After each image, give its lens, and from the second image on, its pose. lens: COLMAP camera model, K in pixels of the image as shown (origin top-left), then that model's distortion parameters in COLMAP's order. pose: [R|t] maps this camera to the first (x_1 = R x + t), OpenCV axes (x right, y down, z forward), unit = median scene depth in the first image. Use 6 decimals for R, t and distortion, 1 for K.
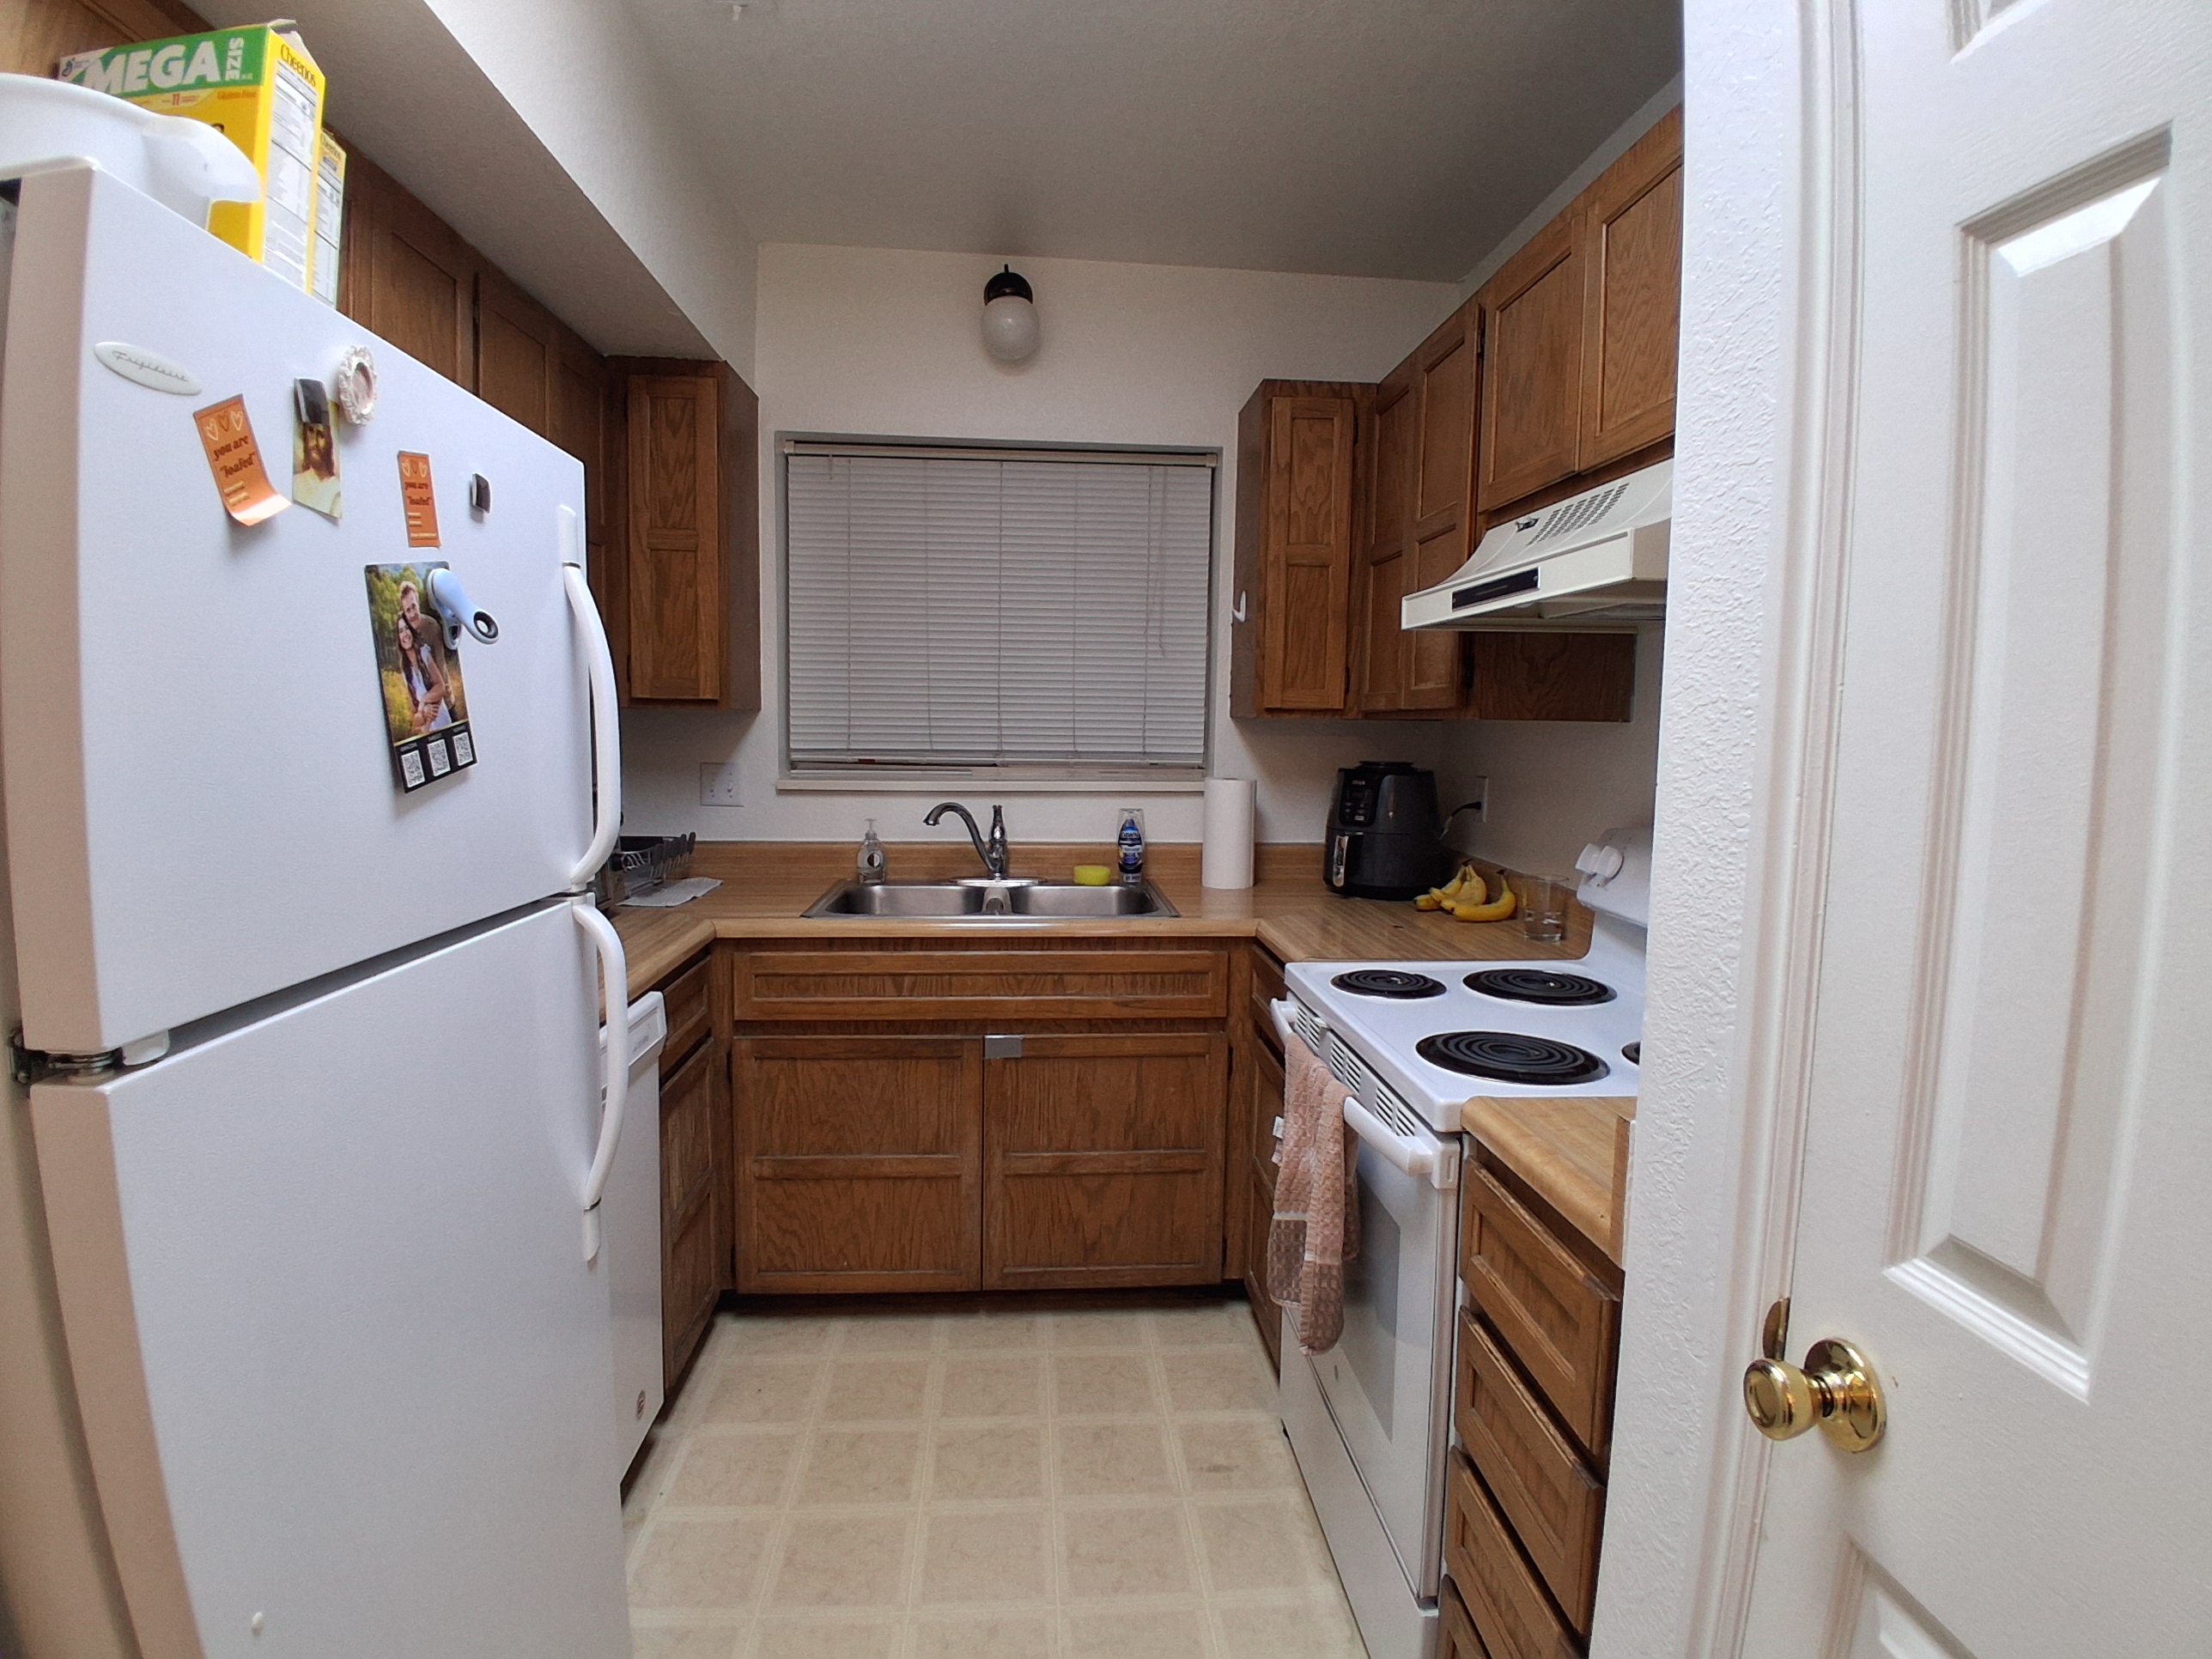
lens RADIAL K [[1104.6, 0, 1095.3], [0, 1104.6, 830.2], [0, 0, 1]] dist [0.002779, -0.038789]
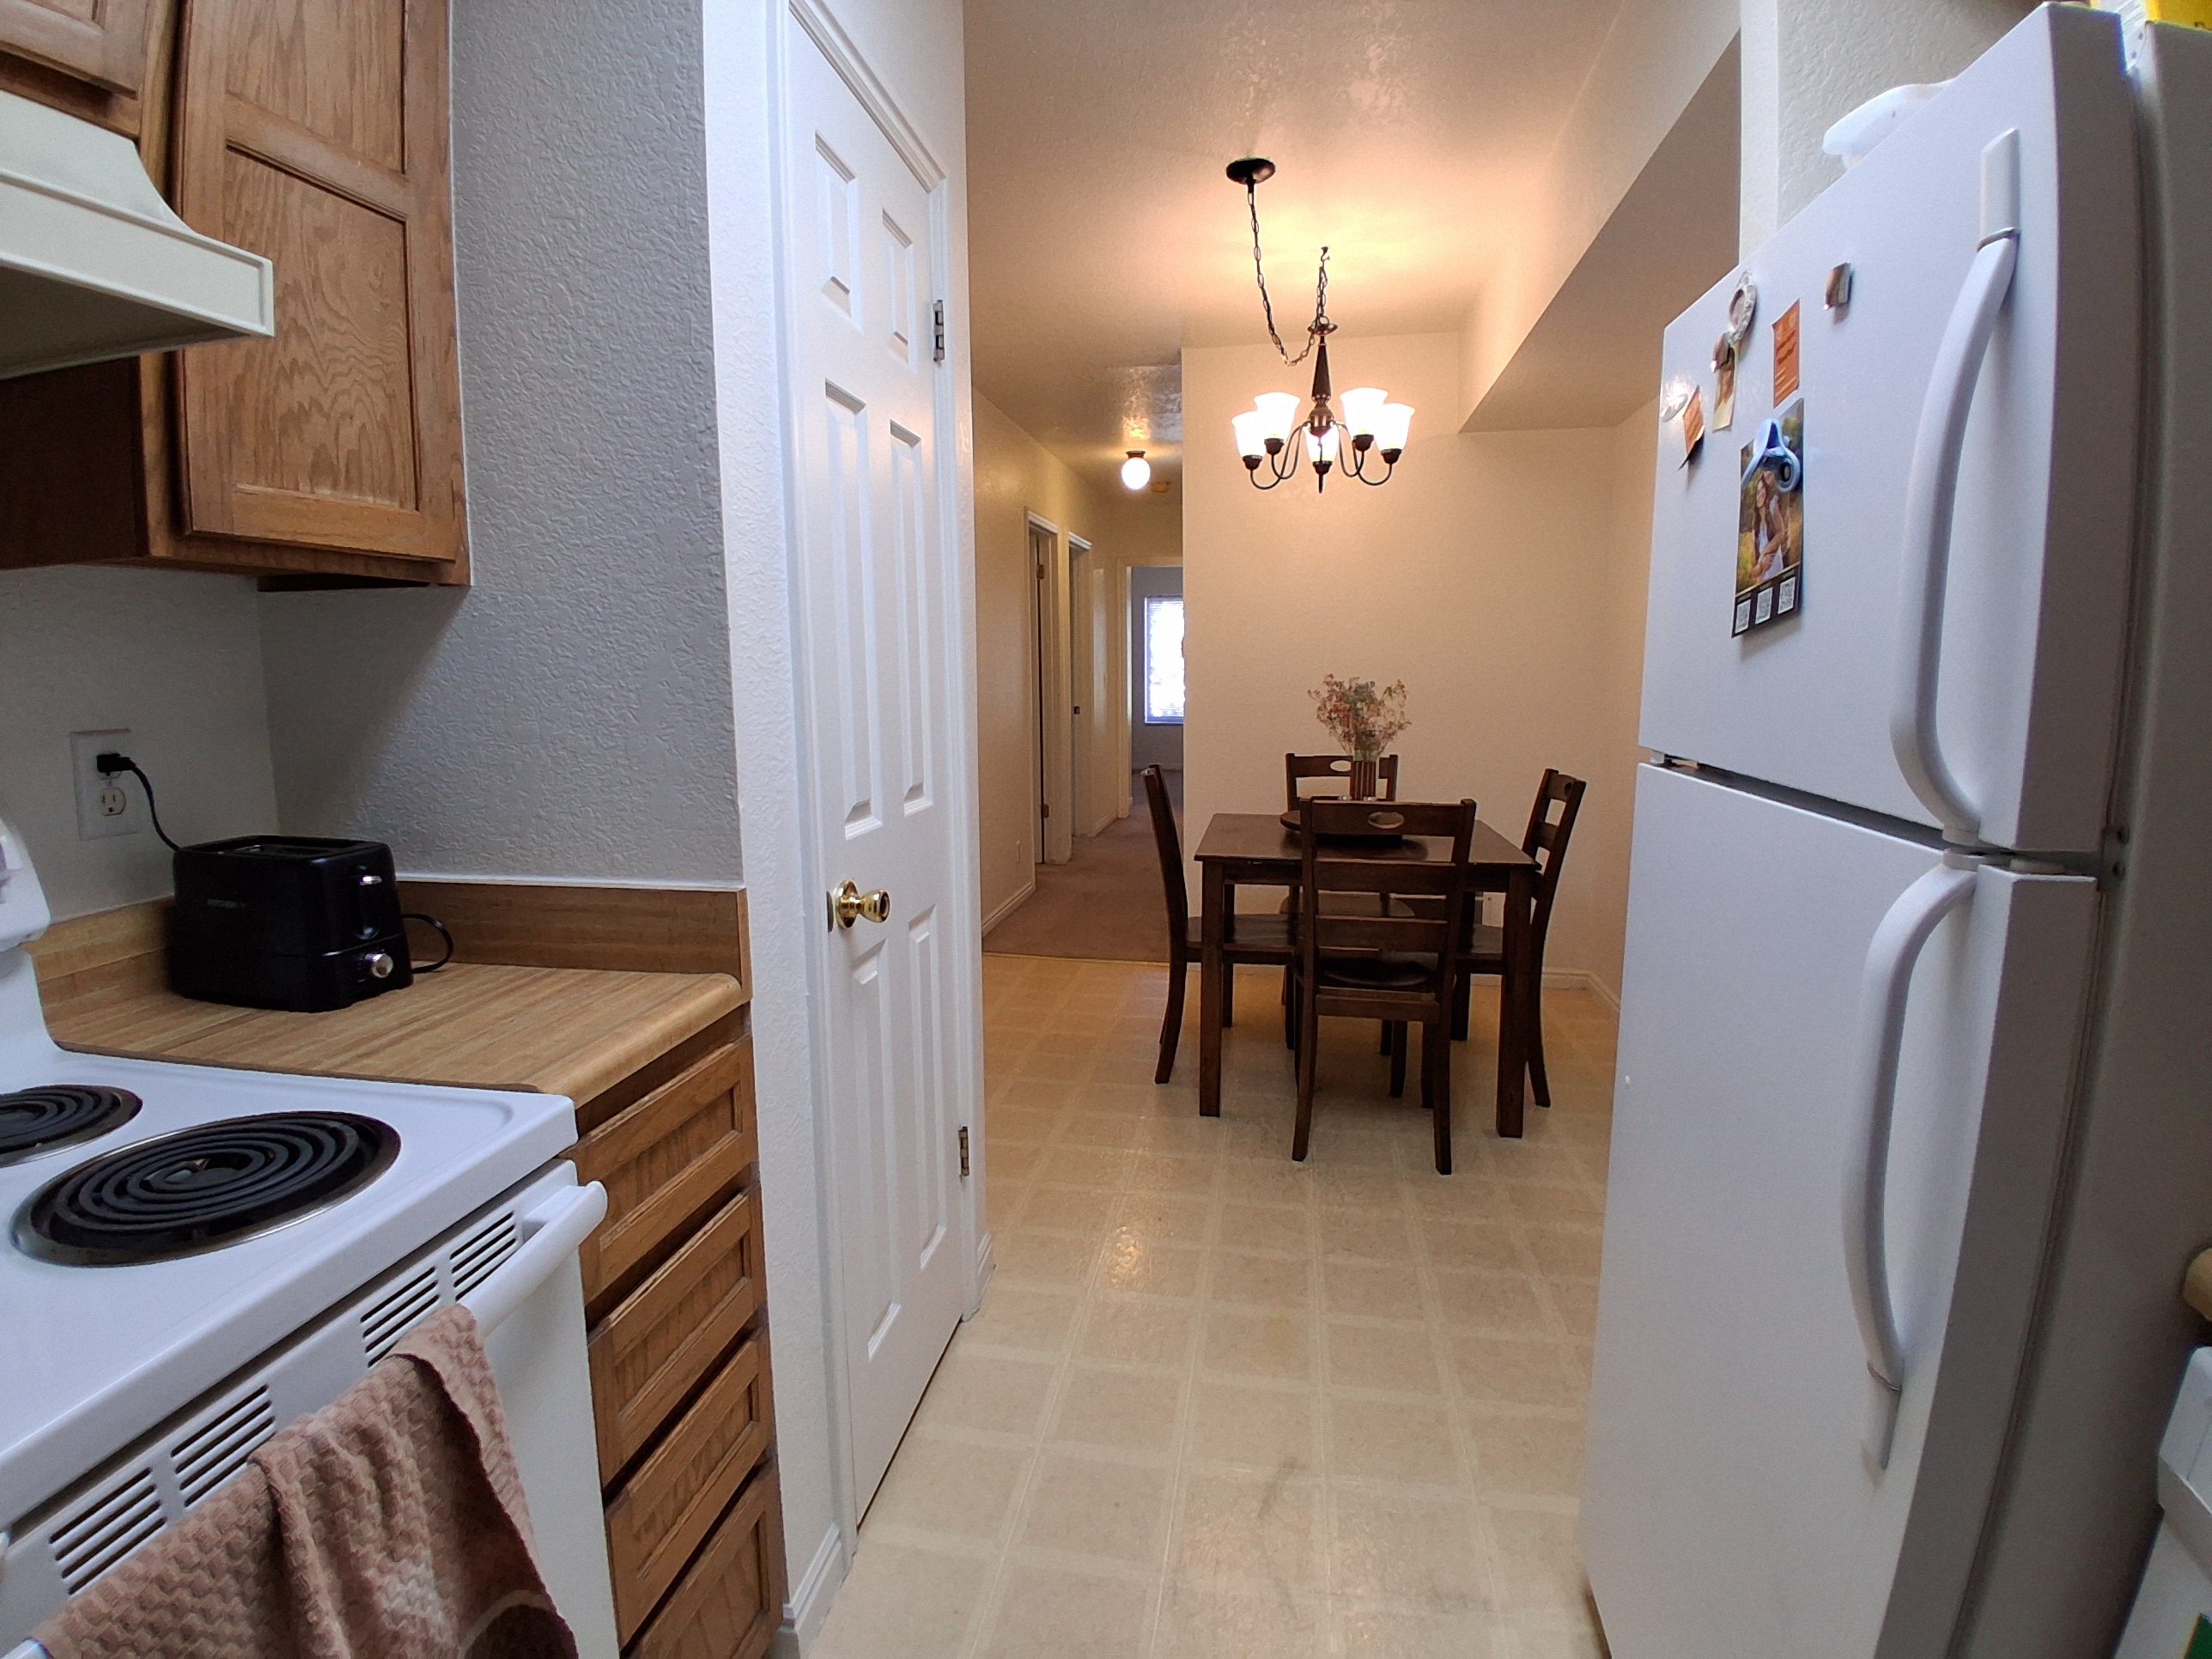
lens RADIAL K [[1104.6, 0, 1095.3], [0, 1104.6, 830.2], [0, 0, 1]] dist [0.002779, -0.038789]
pose [[-0.971908, -0.044777, 0.231064, -0.090330], [0.014181, 0.968811, 0.247394, -0.048929], [-0.234935, 0.243721, -0.940960, 0.843726]]
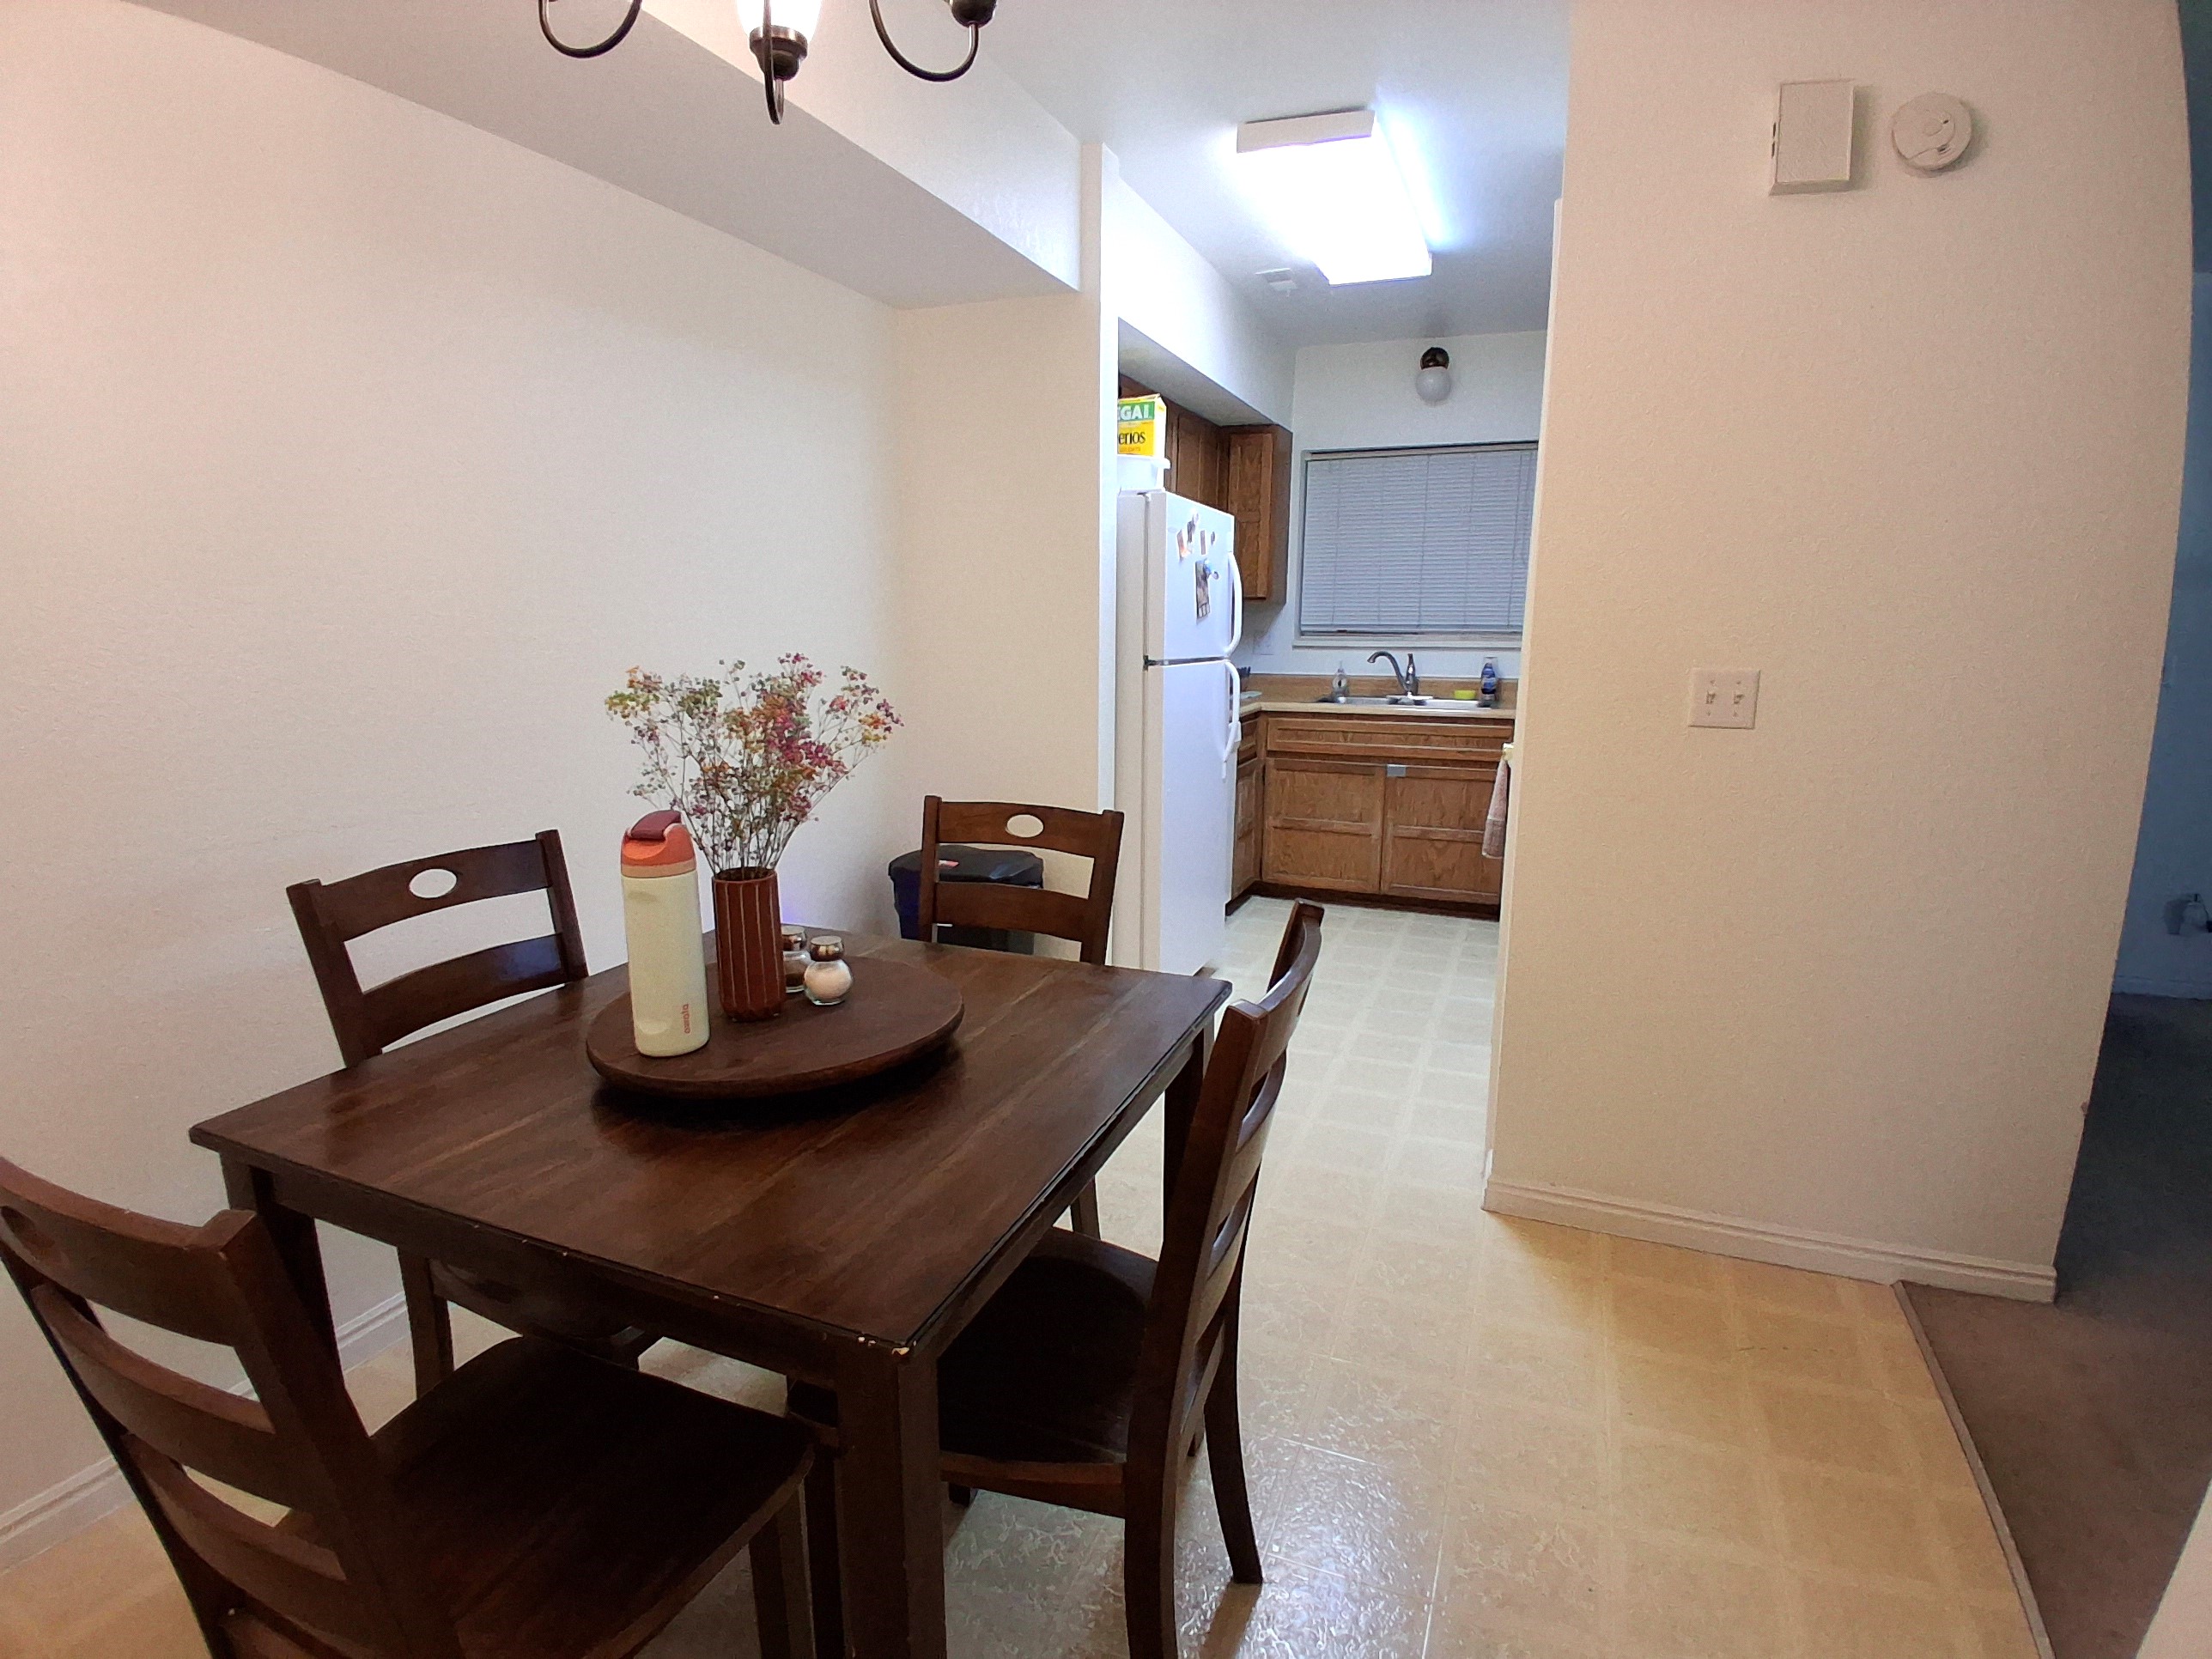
lens RADIAL K [[1104.6, 0, 1095.3], [0, 1104.6, 830.2], [0, 0, 1]] dist [0.002779, -0.038789]
pose [[0.896244, 0.070673, -0.437895, 0.308655], [-0.034078, 0.995278, 0.090883, 0.139558], [0.442251, -0.066530, 0.894420, -1.025959]]
